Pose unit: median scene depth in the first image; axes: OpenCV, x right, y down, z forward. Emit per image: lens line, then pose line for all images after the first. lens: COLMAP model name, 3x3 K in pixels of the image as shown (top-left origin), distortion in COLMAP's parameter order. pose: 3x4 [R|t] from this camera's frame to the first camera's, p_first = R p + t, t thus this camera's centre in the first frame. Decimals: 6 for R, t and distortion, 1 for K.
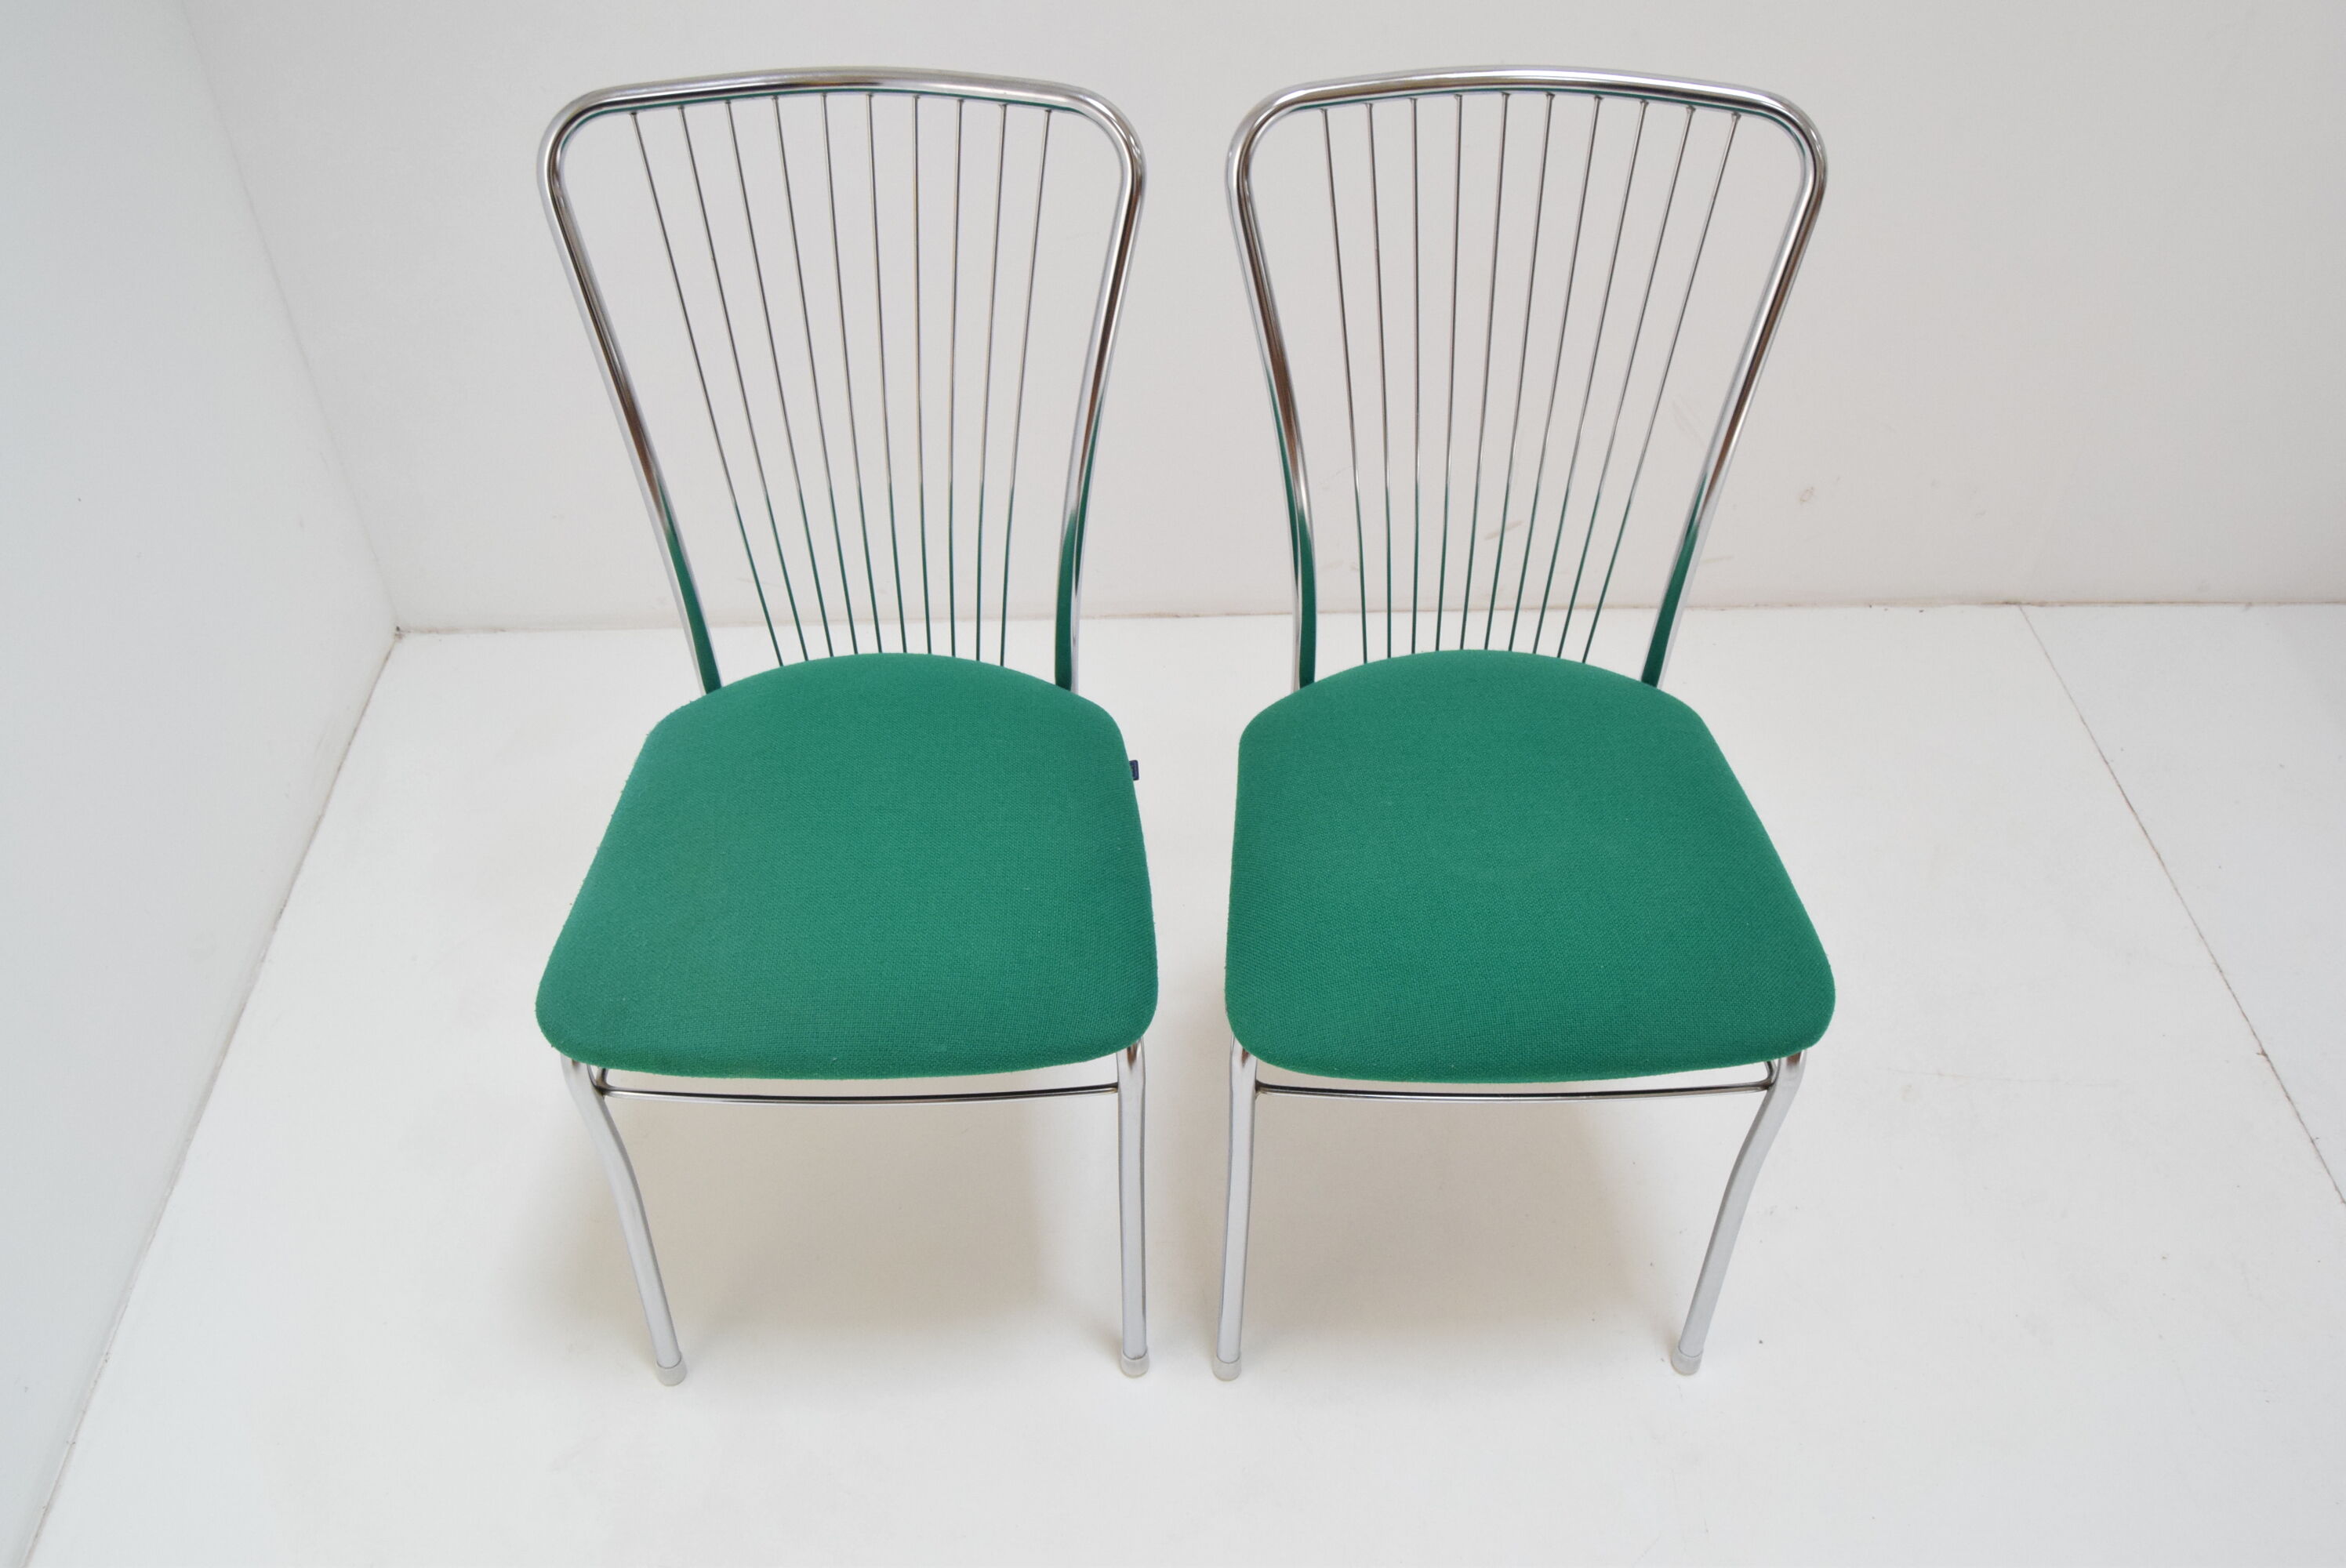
lens RADIAL K [[1806.9, 0, 1183.3], [0, 1806.9, 799.4], [0, 0, 1]] dist [-0.070872, 0.012581]
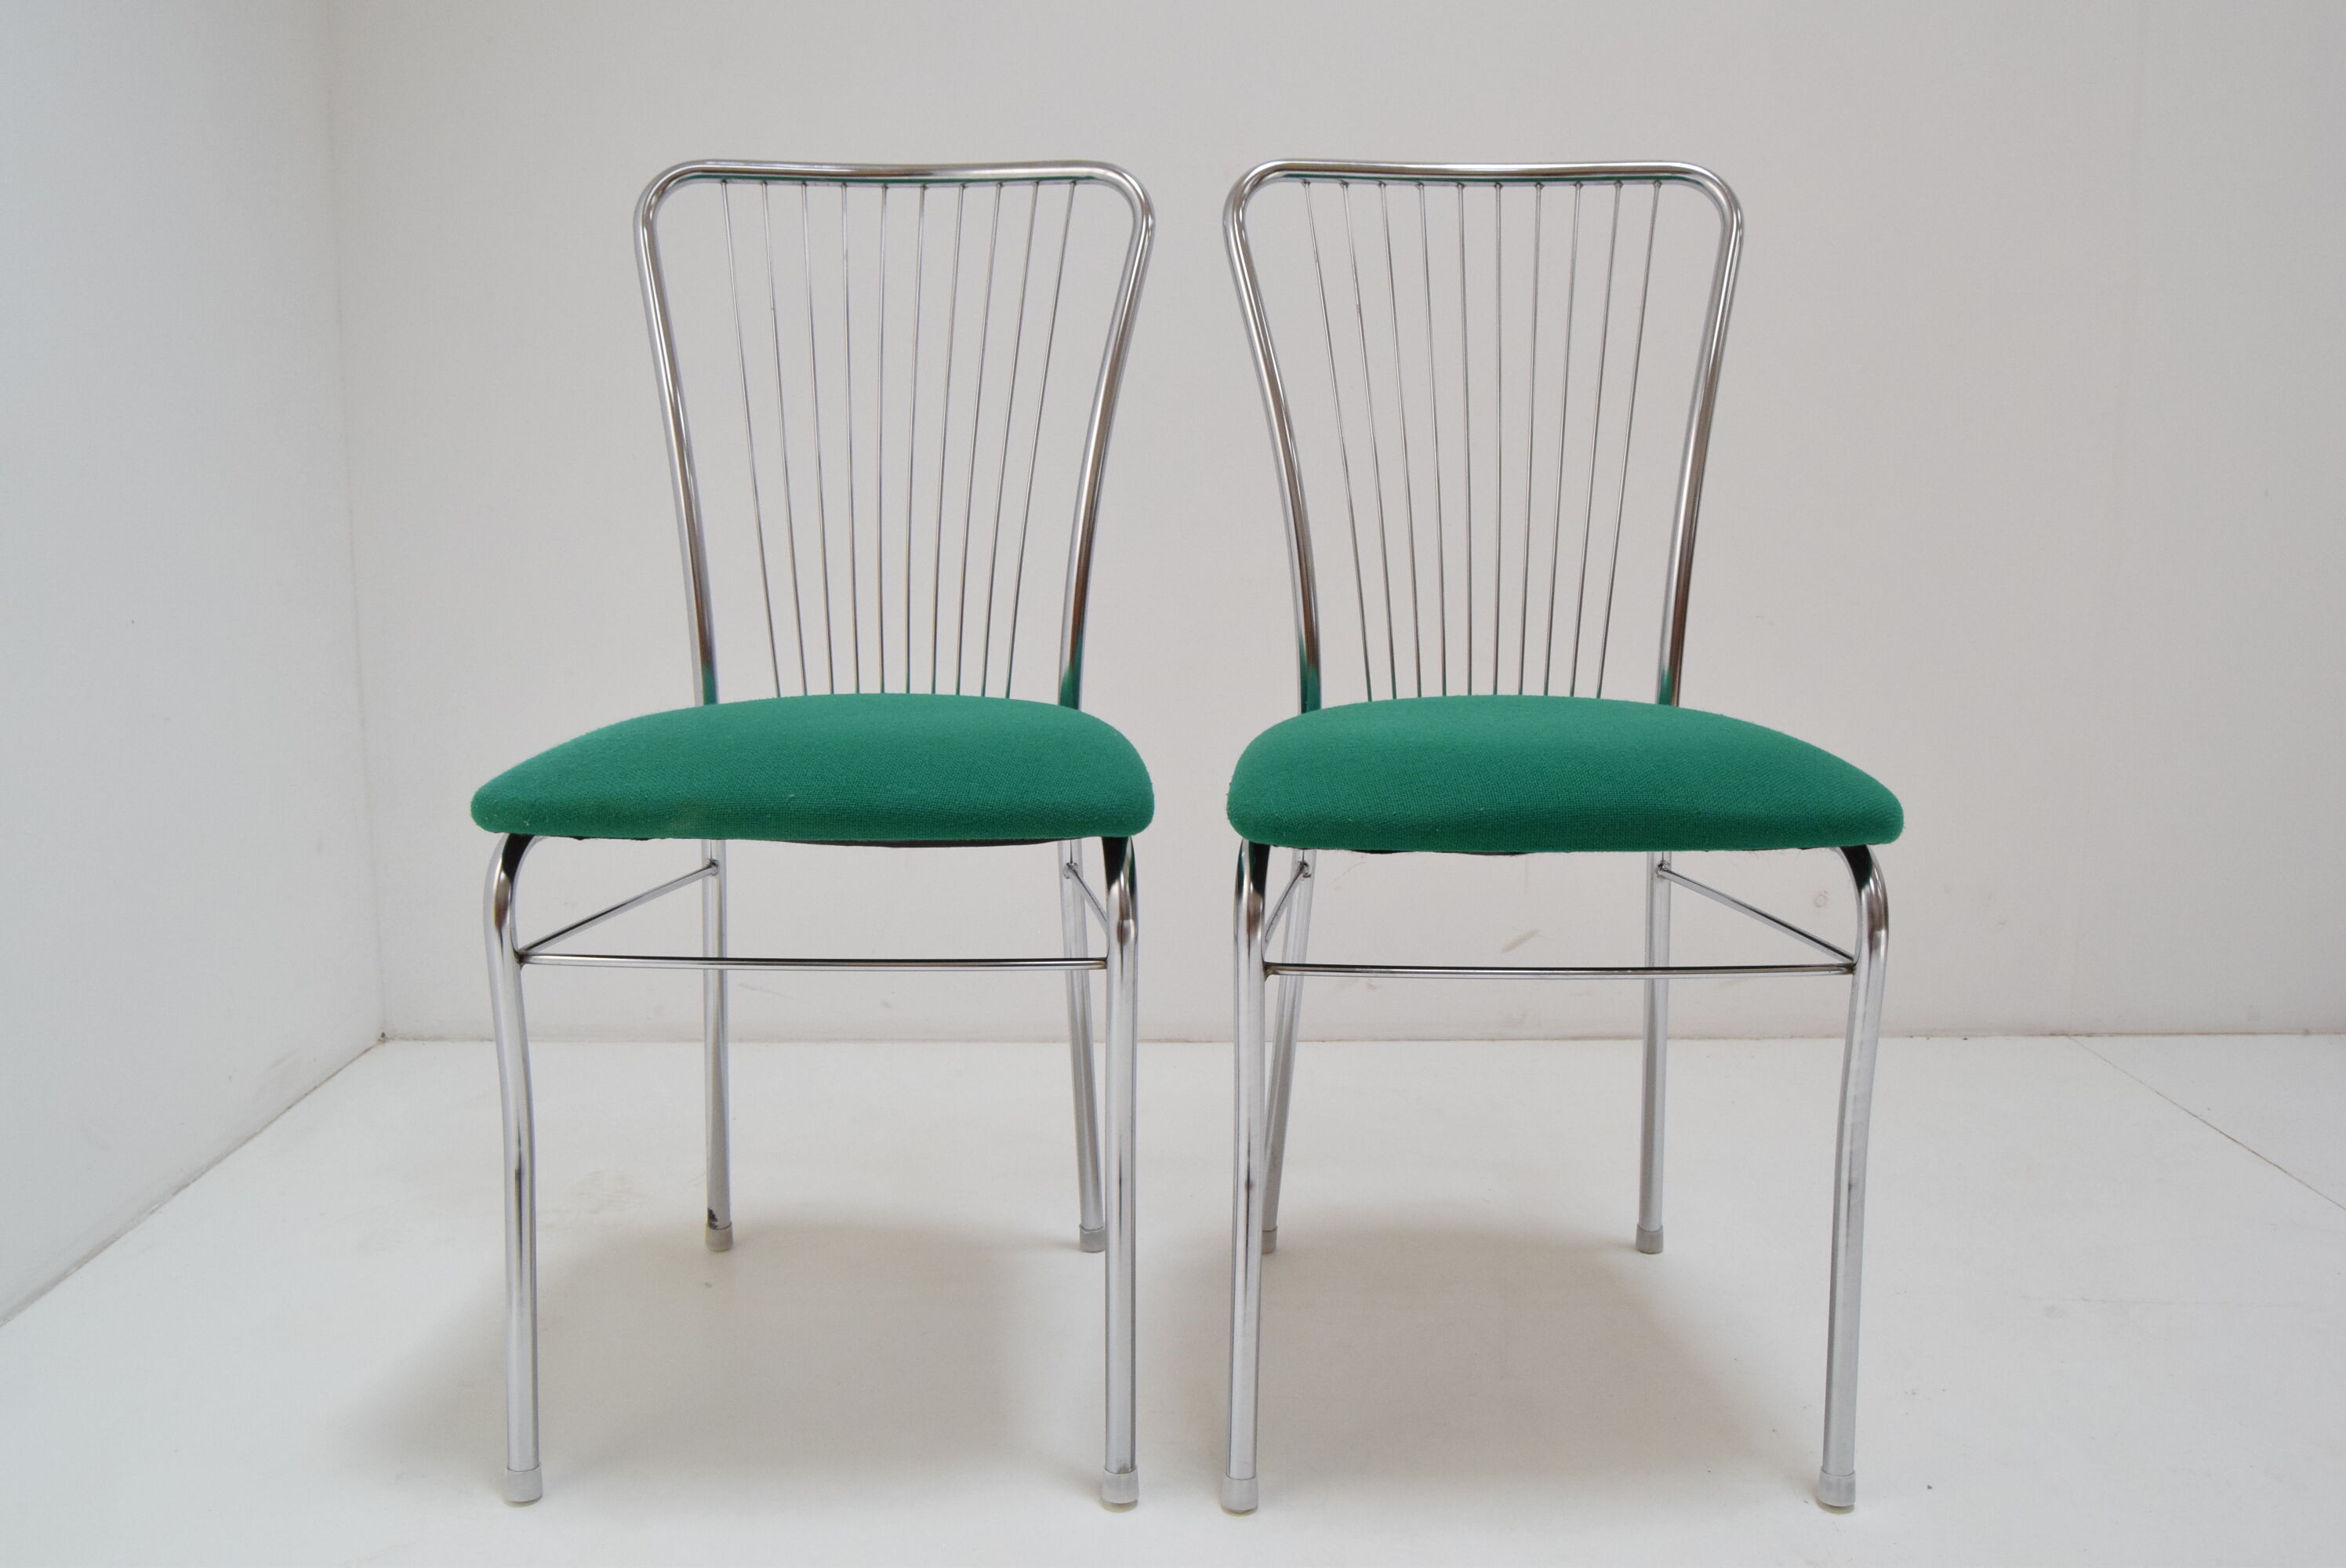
lens RADIAL K [[1806.9, 0, 1176.3], [0, 1806.9, 779.5], [0, 0, 1]] dist [-0.070872, 0.012581]
pose [[0.999846, -0.000920, -0.017521, 0.007980], [-0.008983, 0.830975, -0.556237, 0.355894], [0.015071, 0.556309, 0.830839, 0.138342]]
